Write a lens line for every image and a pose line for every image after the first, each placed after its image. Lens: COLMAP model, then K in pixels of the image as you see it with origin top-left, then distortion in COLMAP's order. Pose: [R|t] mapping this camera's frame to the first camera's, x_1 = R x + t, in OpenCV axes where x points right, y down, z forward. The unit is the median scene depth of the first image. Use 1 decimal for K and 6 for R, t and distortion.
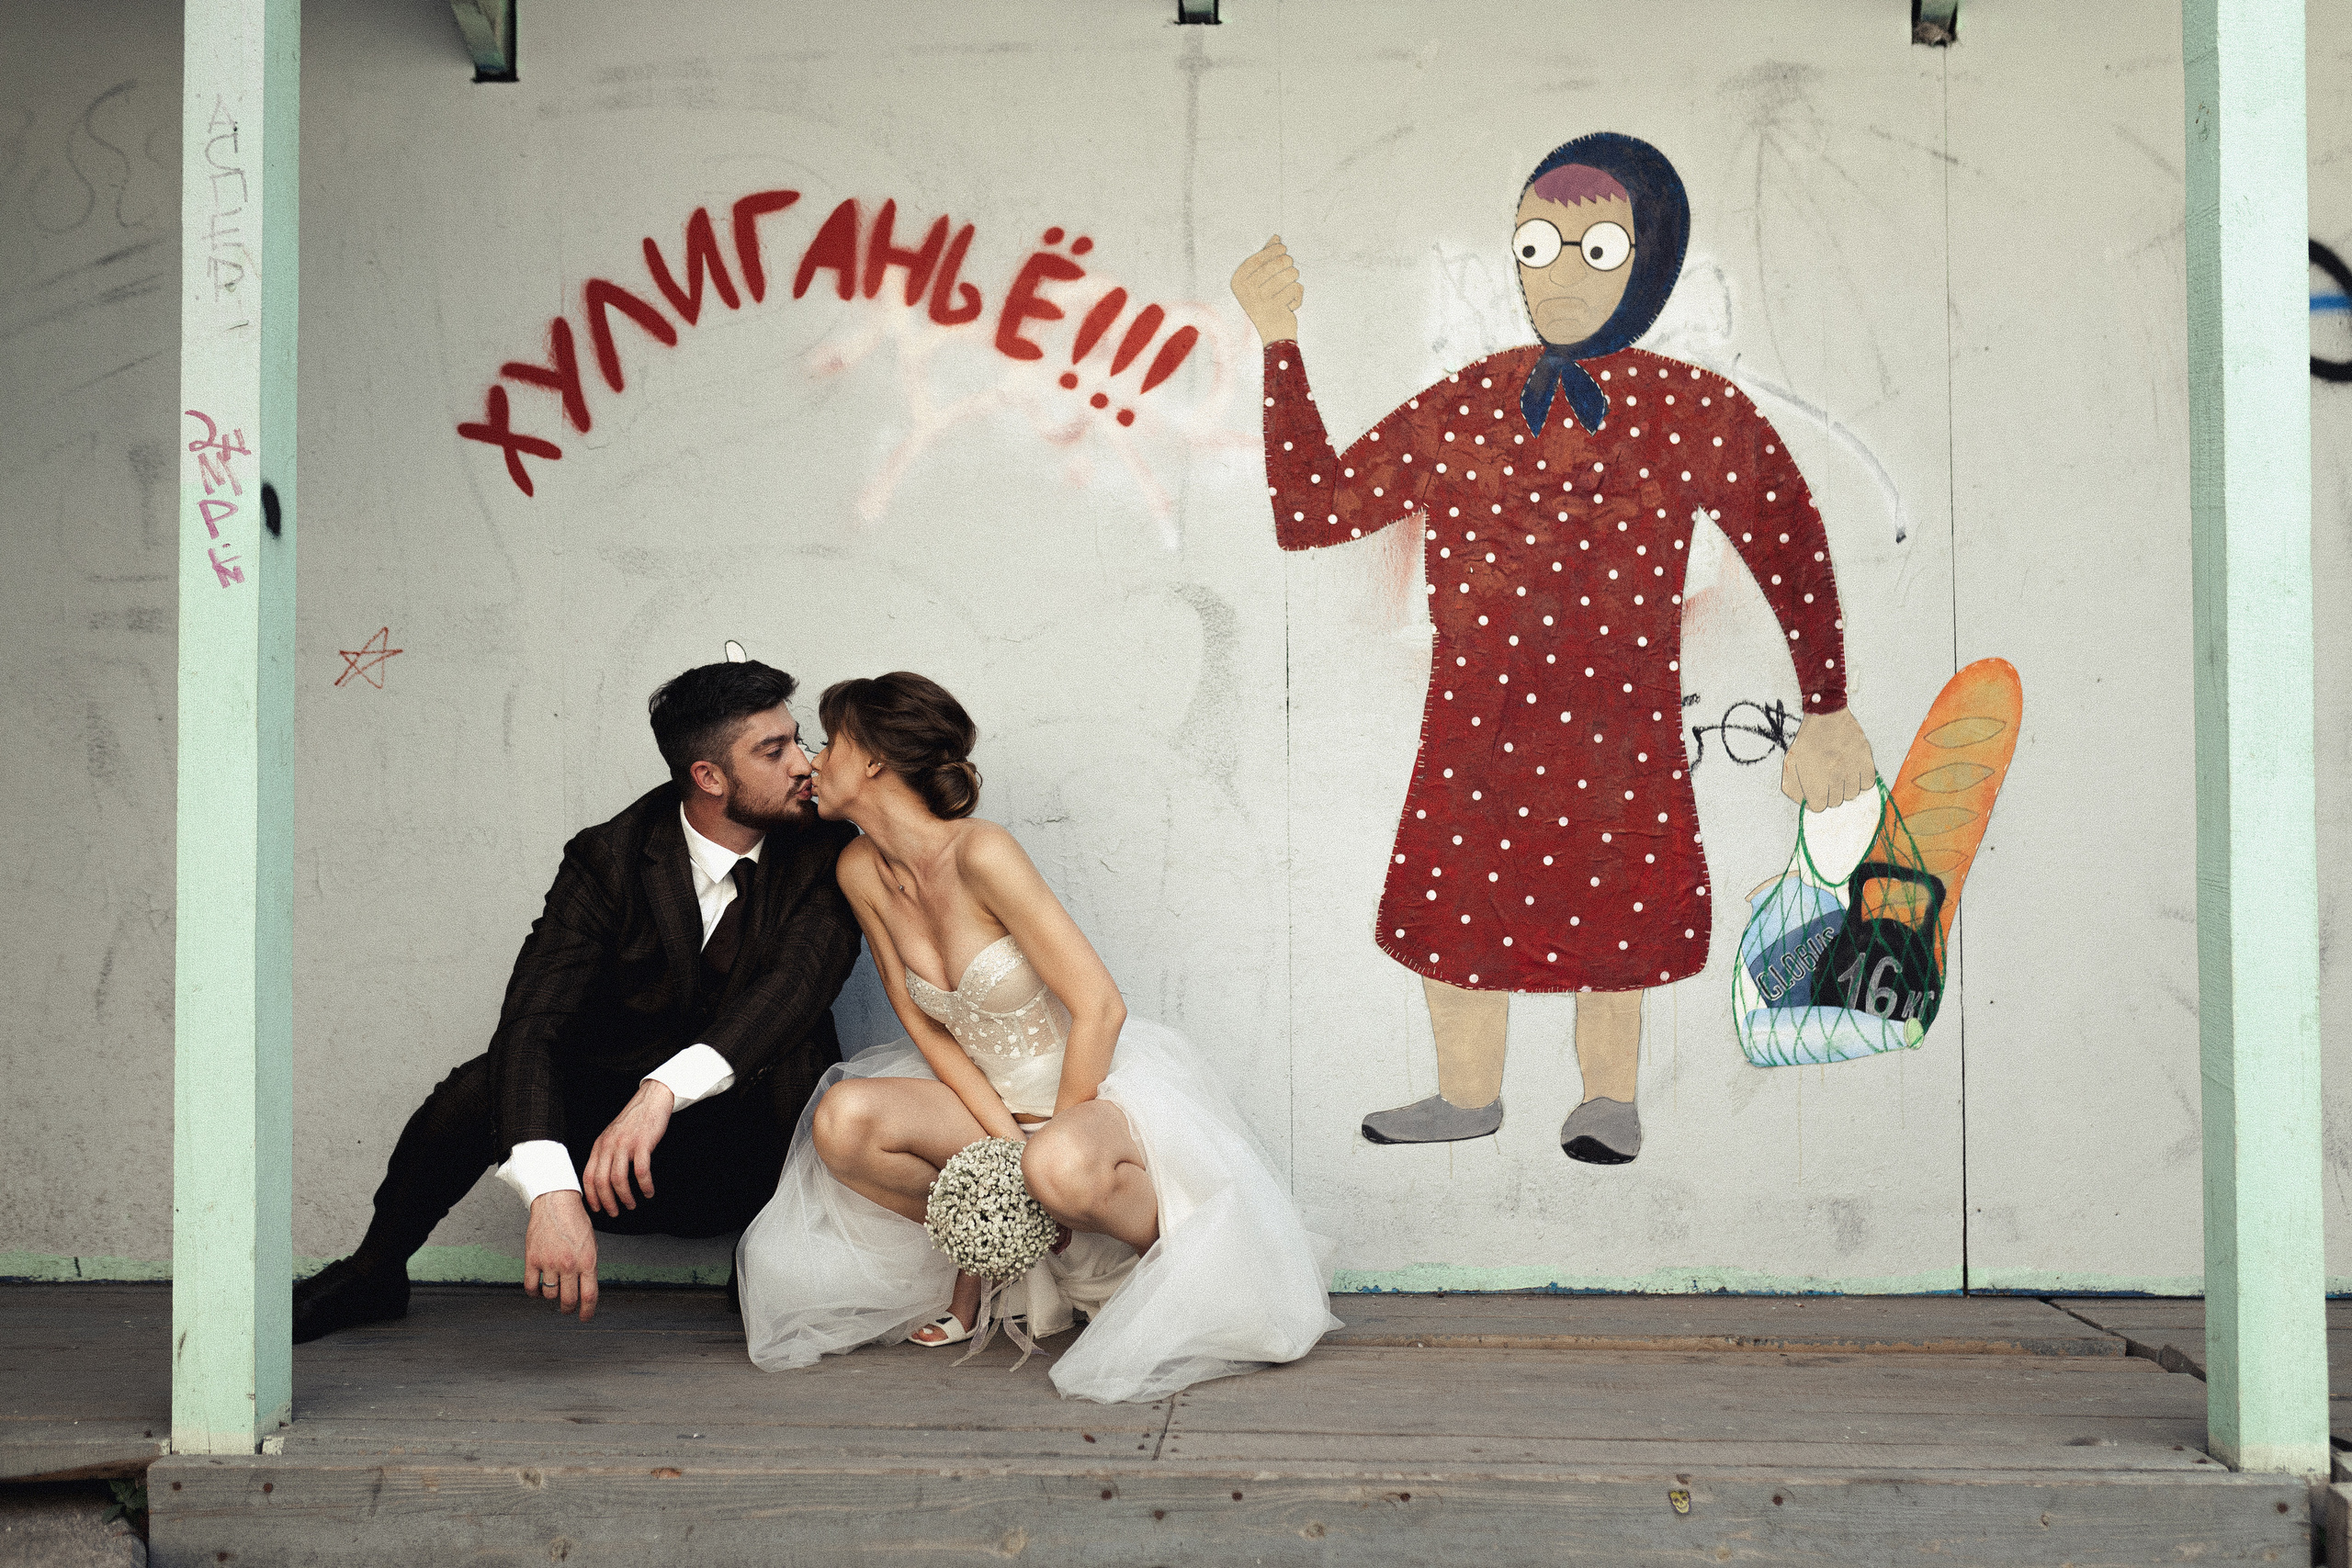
lens RADIAL K [[2220.0, 0, 1185.5], [0, 2220.0, 784.0], [0, 0, 1]] dist [0.000588, 0.004018]
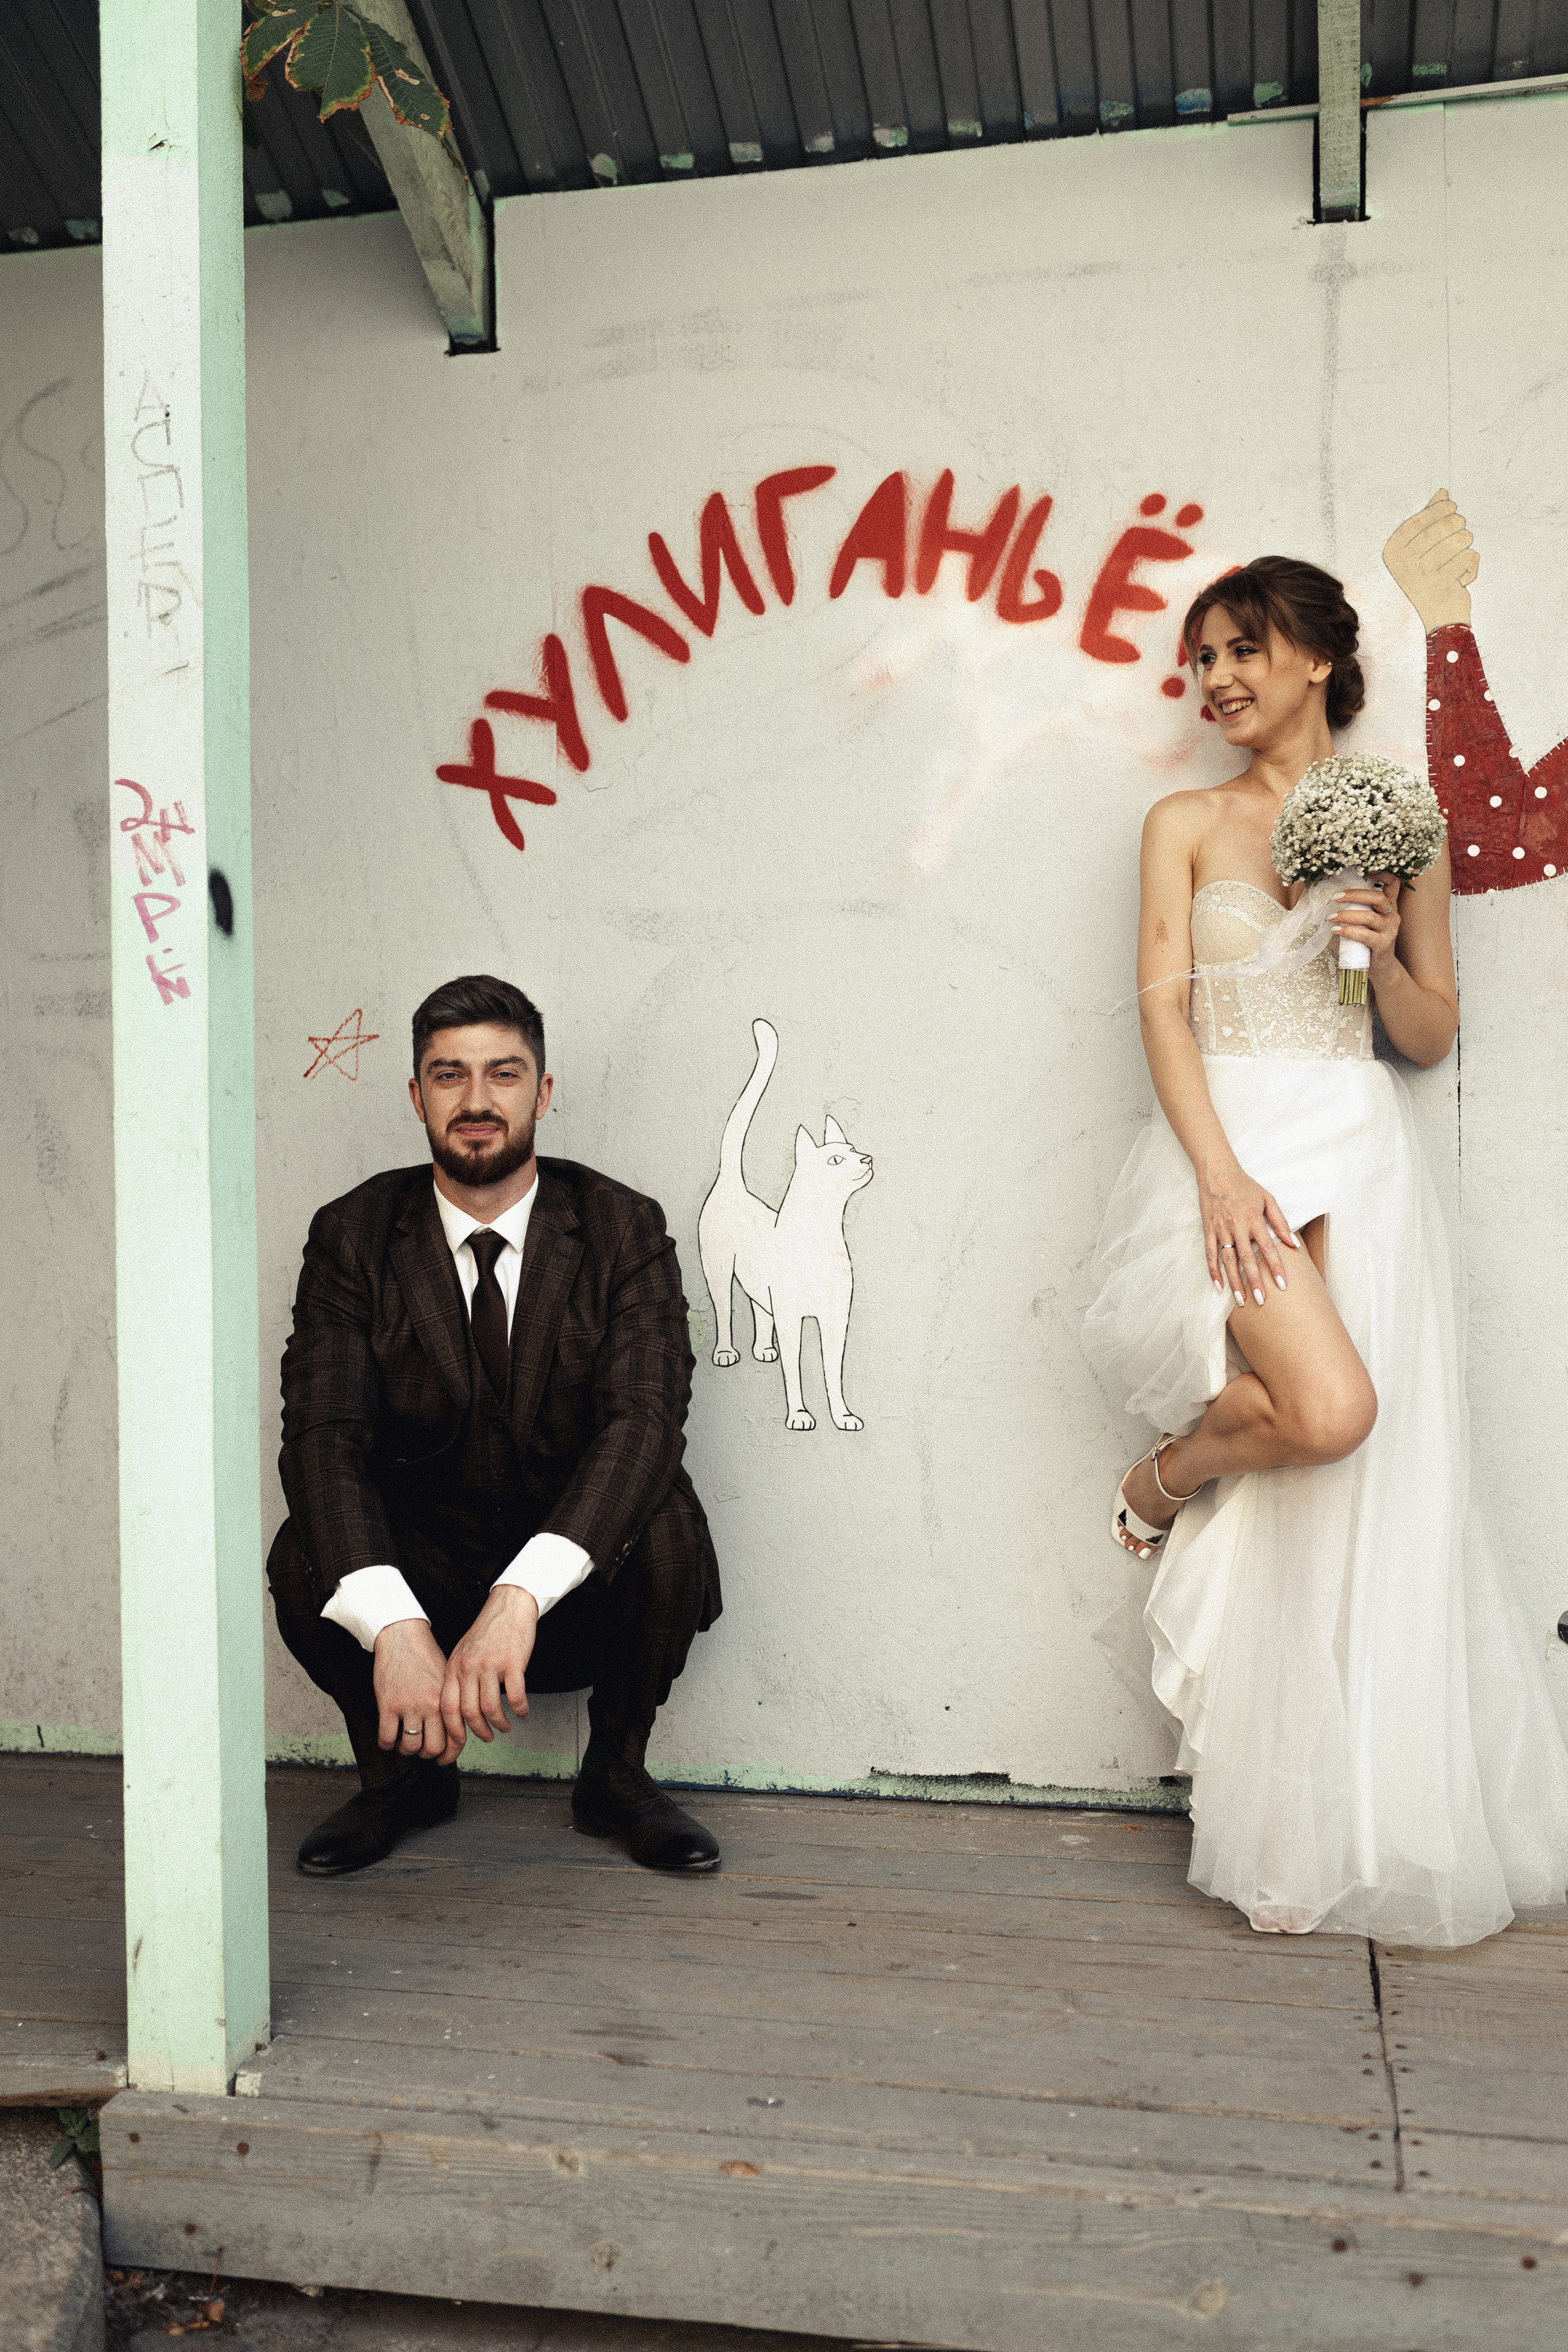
lens RADIAL K [[2220.2, 0, 786.1], [0, 2220.2, 1162.8], [0, 0, 1]] dist [0.000588, 0.004018]
pose [[0.988154, -0.005519, -0.153364, -0.072842], [0.011653, 0.999166, 0.039130, -0.046294], [0.153020, -0.040454, 0.987395, 0.194177]]
